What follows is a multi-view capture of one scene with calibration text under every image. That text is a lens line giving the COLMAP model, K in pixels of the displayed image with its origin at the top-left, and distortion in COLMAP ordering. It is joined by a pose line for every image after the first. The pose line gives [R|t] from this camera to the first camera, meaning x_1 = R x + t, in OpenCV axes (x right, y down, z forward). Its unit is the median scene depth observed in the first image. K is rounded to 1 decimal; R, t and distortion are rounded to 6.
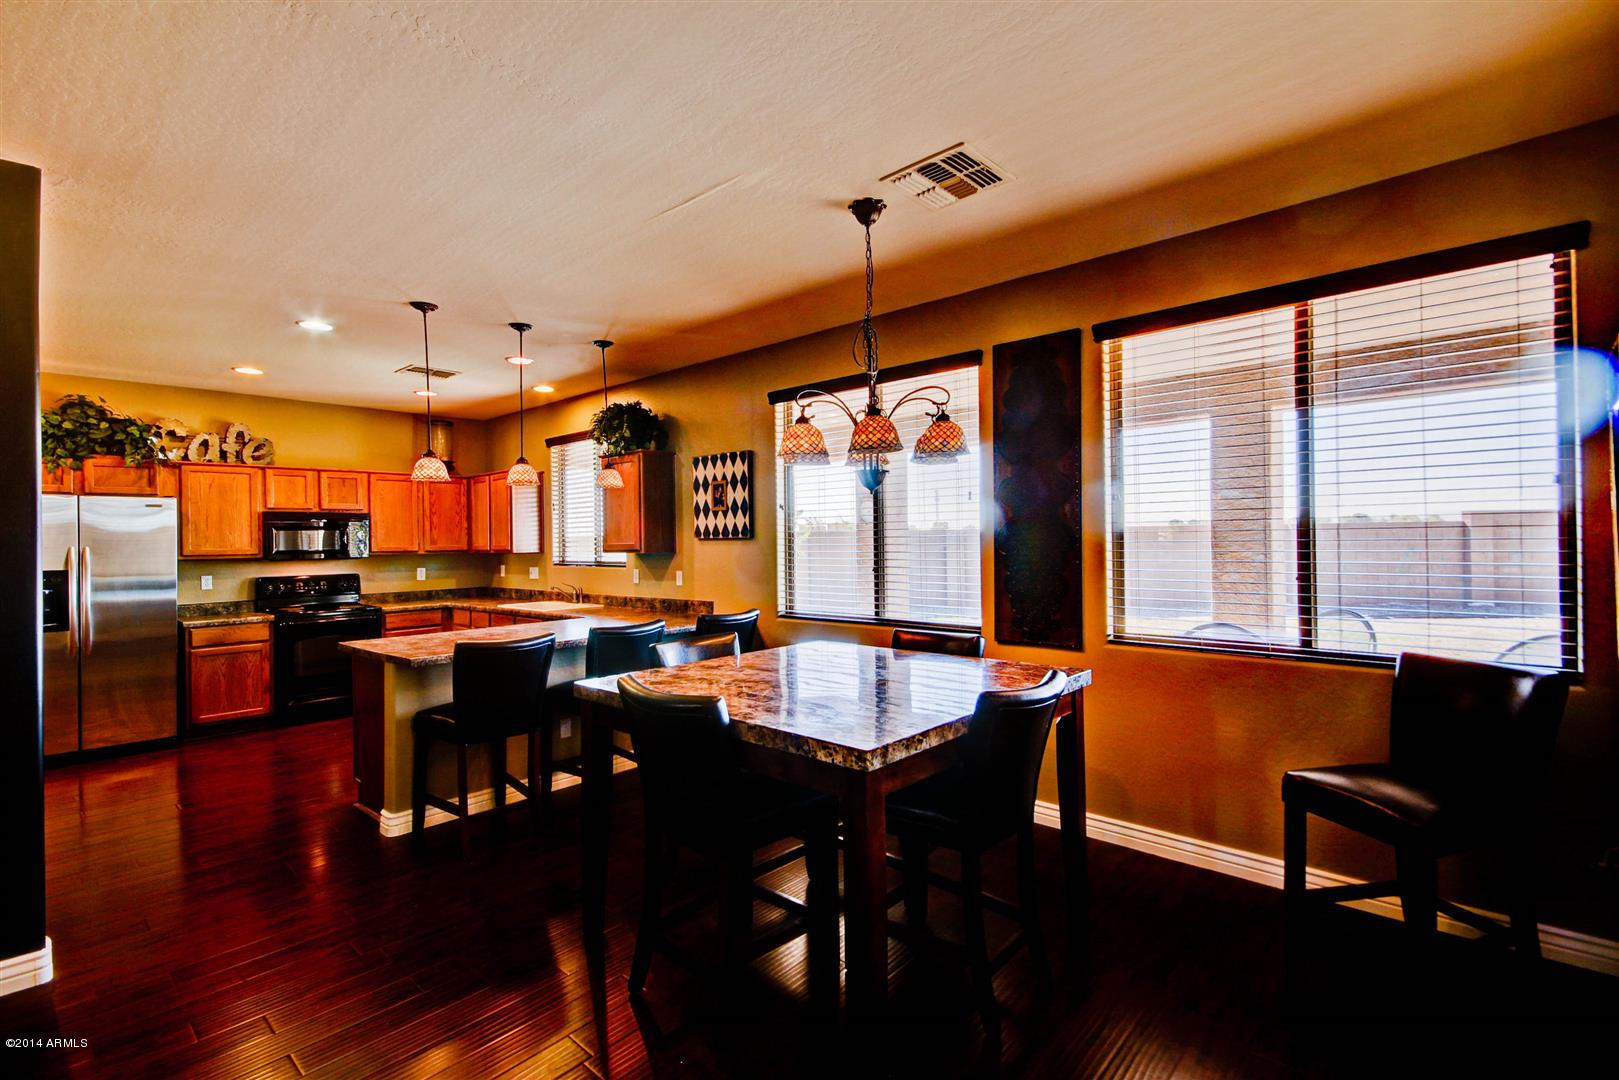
lens RADIAL K [[738.0, 0, 800.3], [0, 738.0, 539.2], [0, 0, 1]] dist [0.013213, 0.000089]
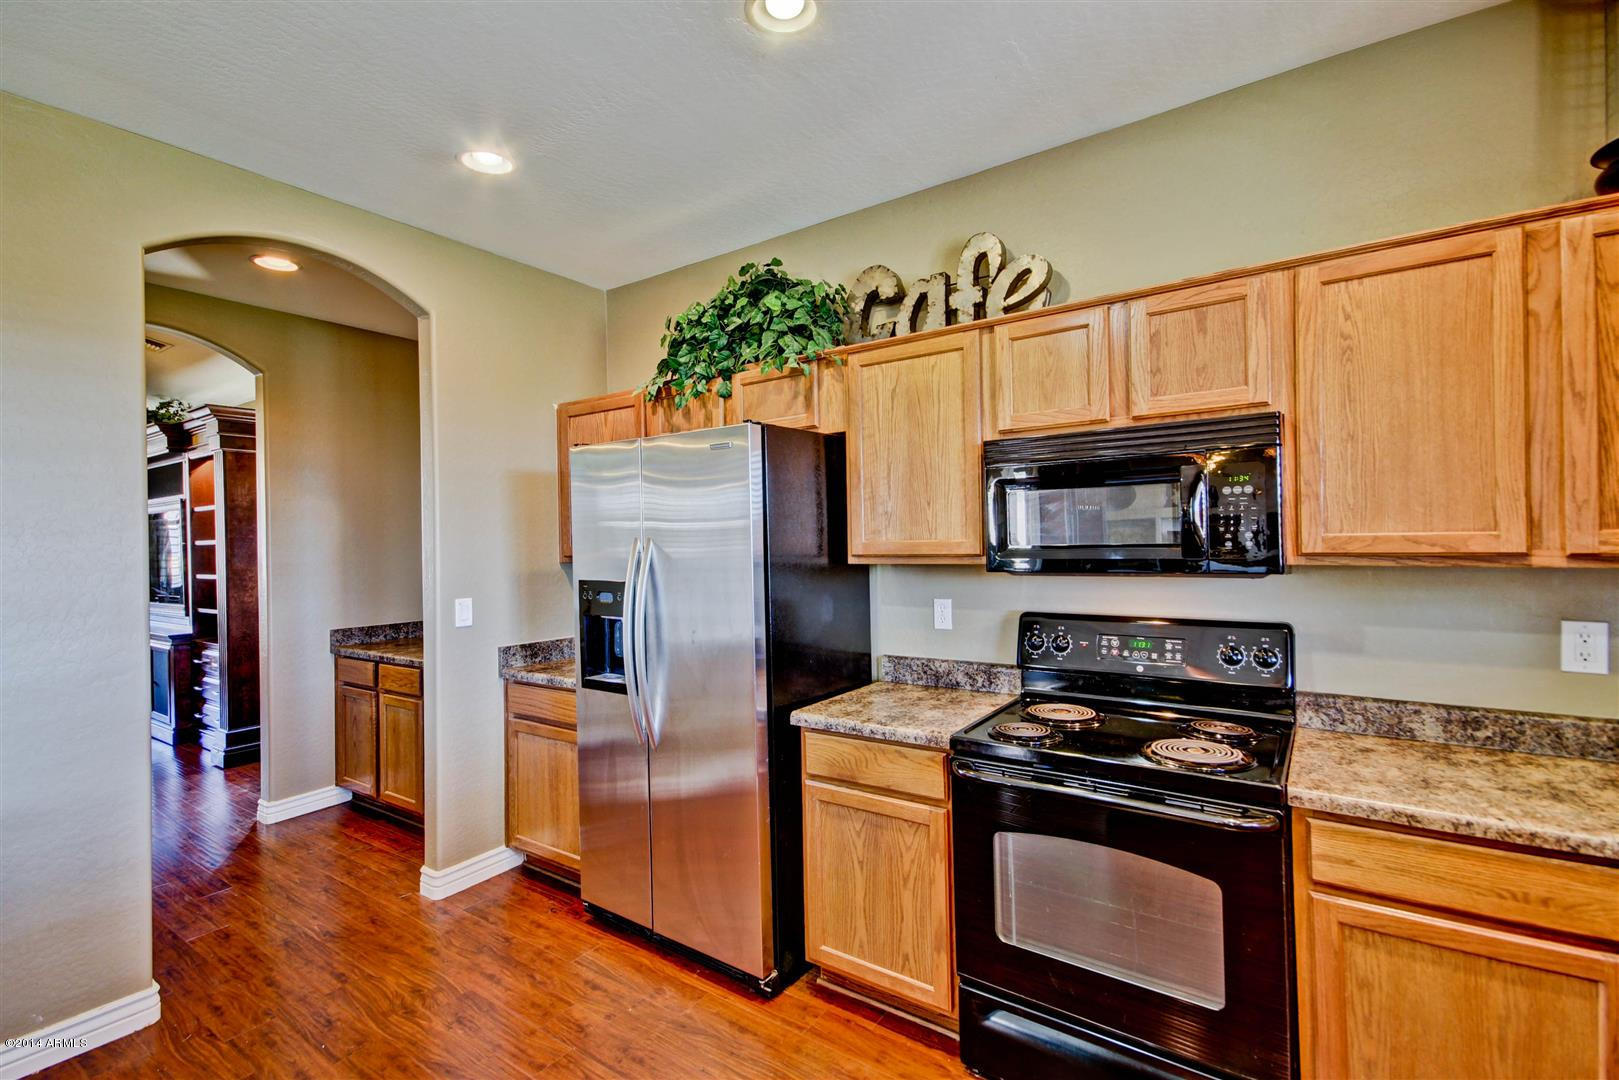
lens RADIAL K [[738.0, 0, 800.3], [0, 738.0, 539.2], [0, 0, 1]] dist [0.013213, 0.000089]
pose [[0.134587, 0.014591, -0.990794, -0.357632], [0.020061, 0.999647, 0.017447, 0.003706], [0.990699, -0.022225, 0.134247, 0.839098]]
